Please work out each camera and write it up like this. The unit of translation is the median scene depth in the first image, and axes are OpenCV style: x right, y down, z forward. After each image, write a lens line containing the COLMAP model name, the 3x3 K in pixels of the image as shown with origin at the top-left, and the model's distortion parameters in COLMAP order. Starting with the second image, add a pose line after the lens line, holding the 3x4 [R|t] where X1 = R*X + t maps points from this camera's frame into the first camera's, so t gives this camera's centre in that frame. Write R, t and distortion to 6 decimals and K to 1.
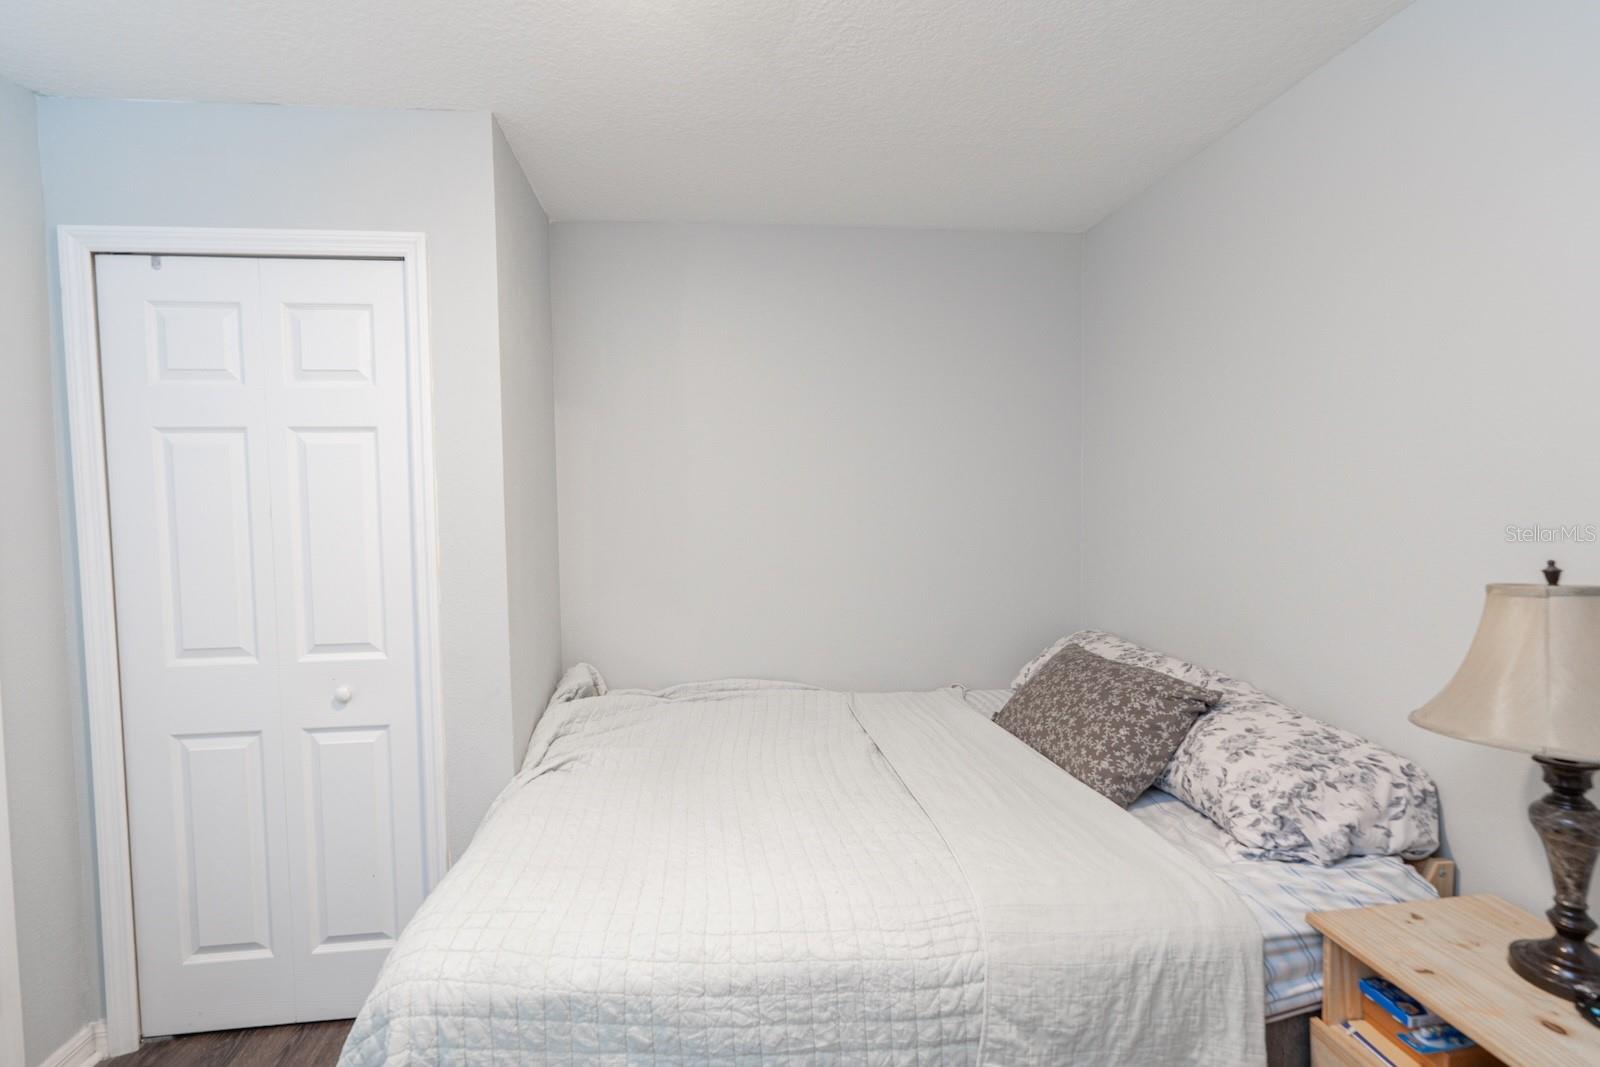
lens RADIAL K [[728.0, 0, 804.2], [0, 728.0, 530.1], [0, 0, 1]] dist [-0.001131, 0.001105]
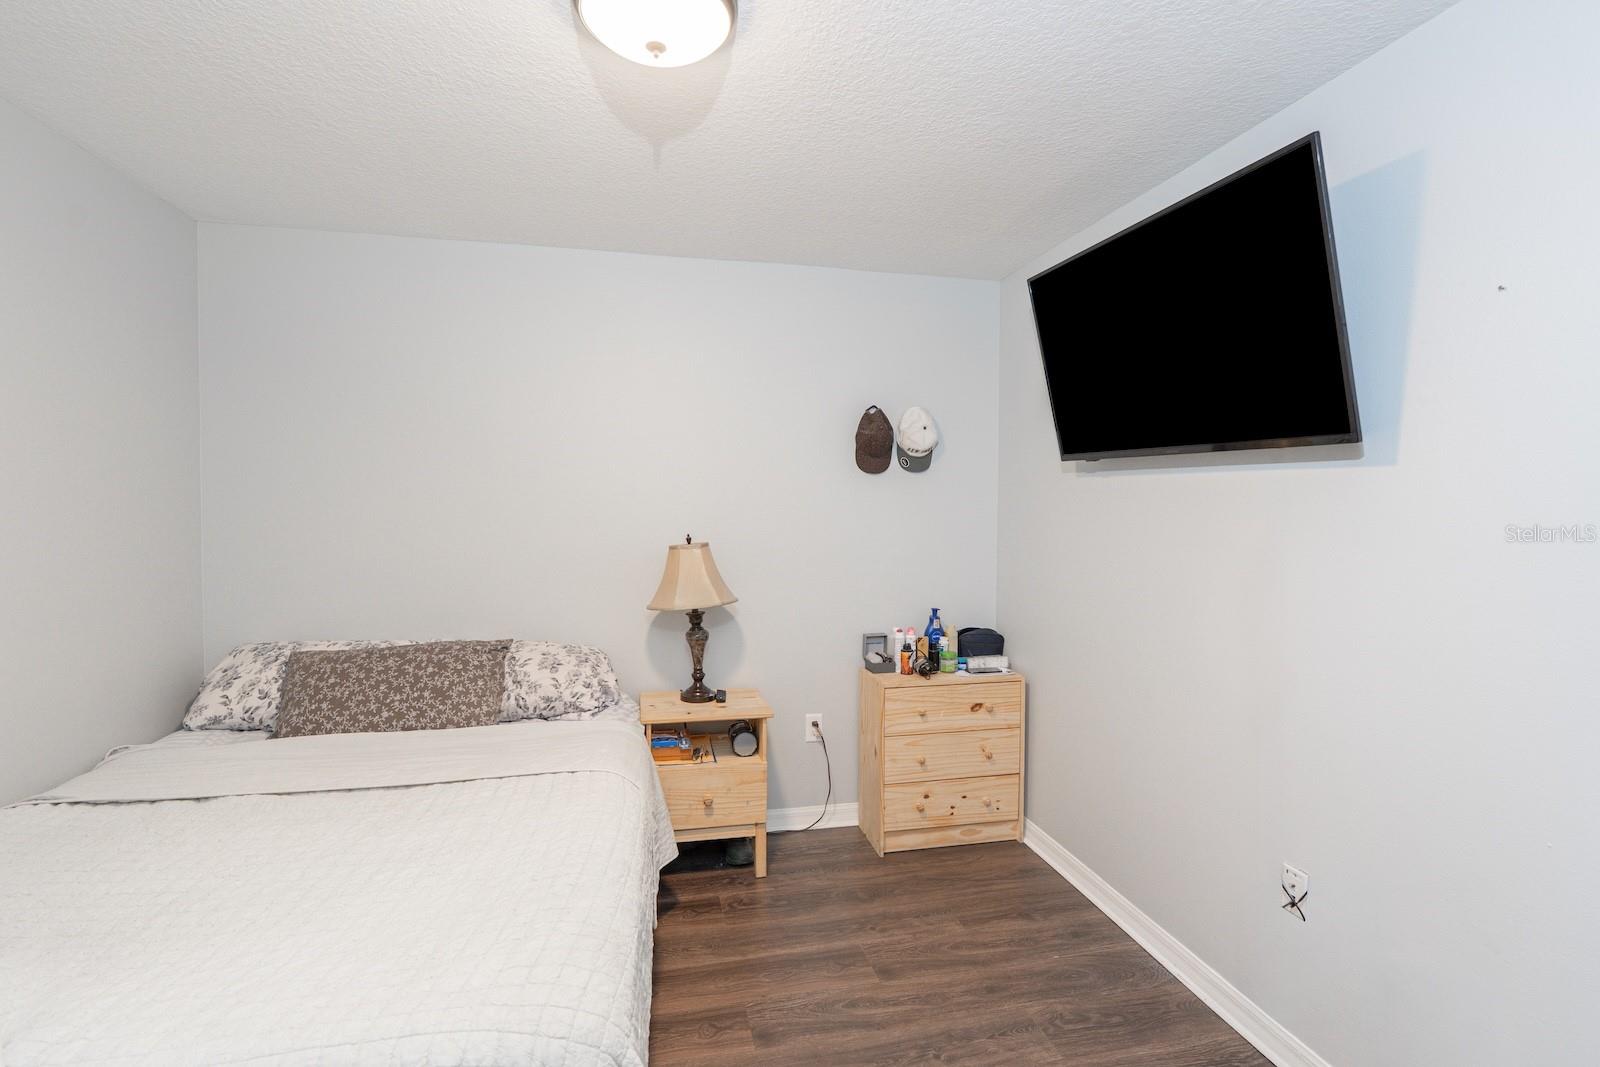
lens RADIAL K [[754.1, 0, 793.5], [0, 754.1, 529.3], [0, 0, 1]] dist [-0.002411, 0.000456]
pose [[-0.089958, -0.015705, 0.995822, -1.248162], [0.039973, 0.999013, 0.019367, -0.009498], [-0.995143, 0.041548, -0.089241, 0.686981]]
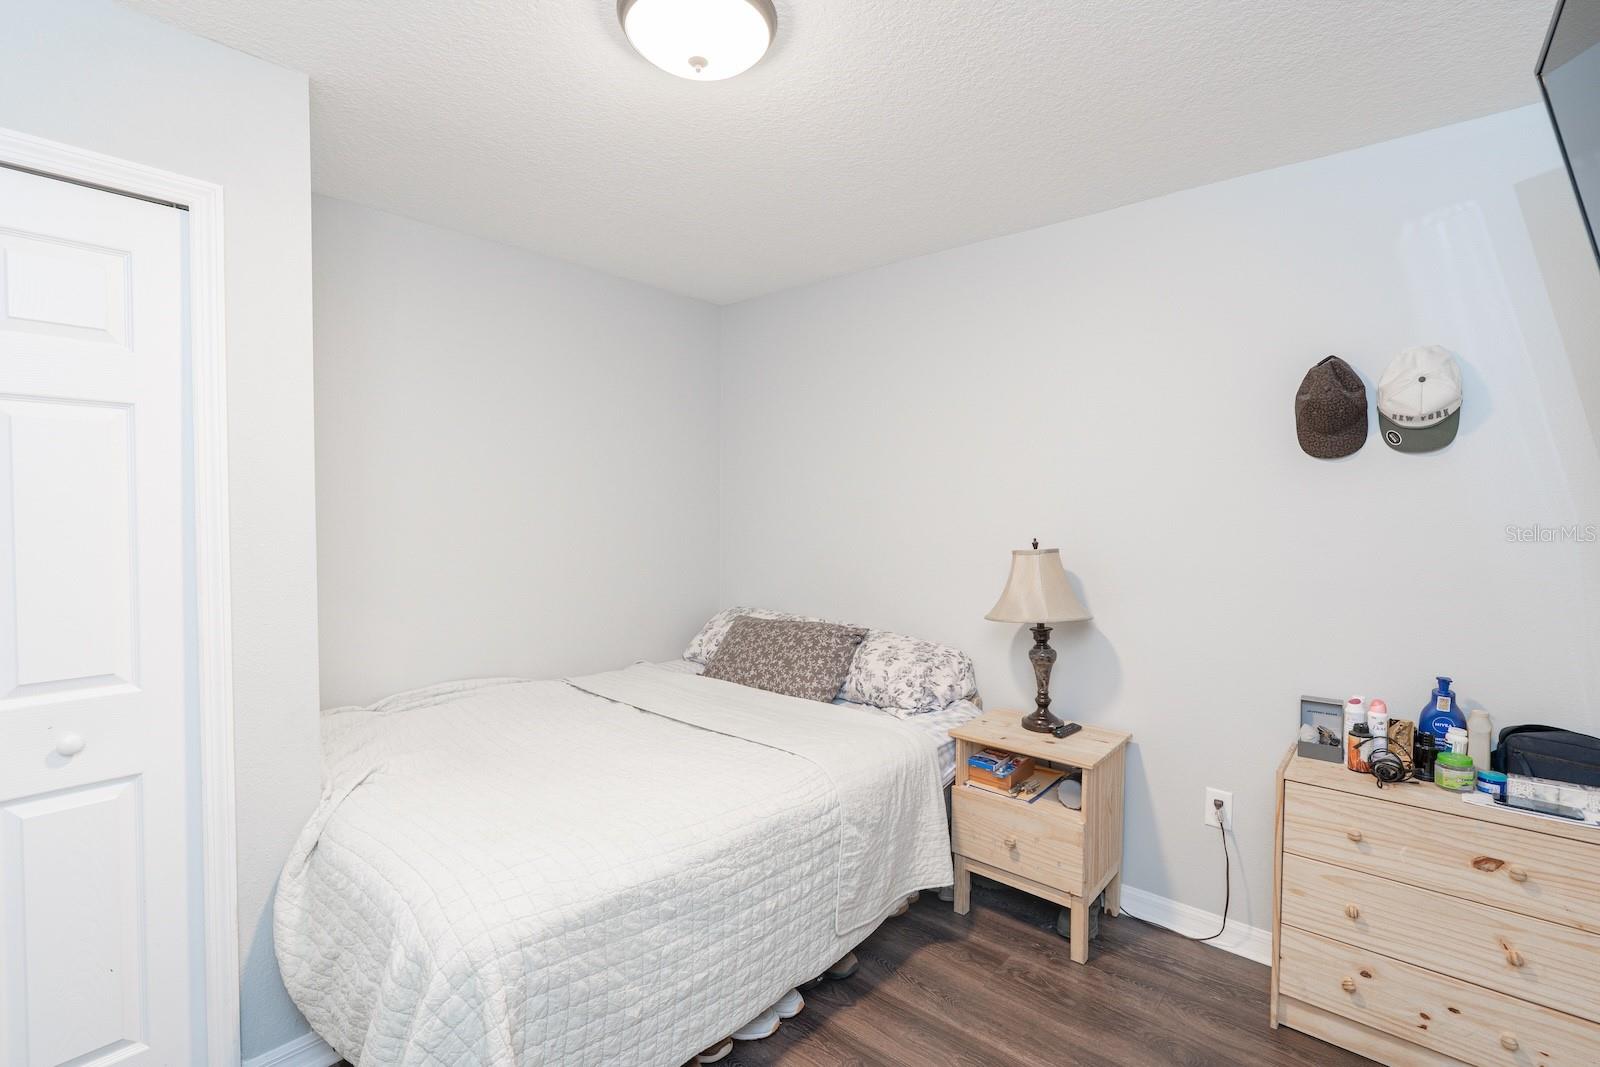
lens RADIAL K [[728.0, 0, 804.2], [0, 728.0, 530.1], [0, 0, 1]] dist [-0.001131, 0.001105]
pose [[0.739576, -0.003965, 0.673062, -0.766185], [0.012231, 0.999897, -0.007549, 0.018556], [-0.672962, 0.013815, 0.739548, -0.126543]]
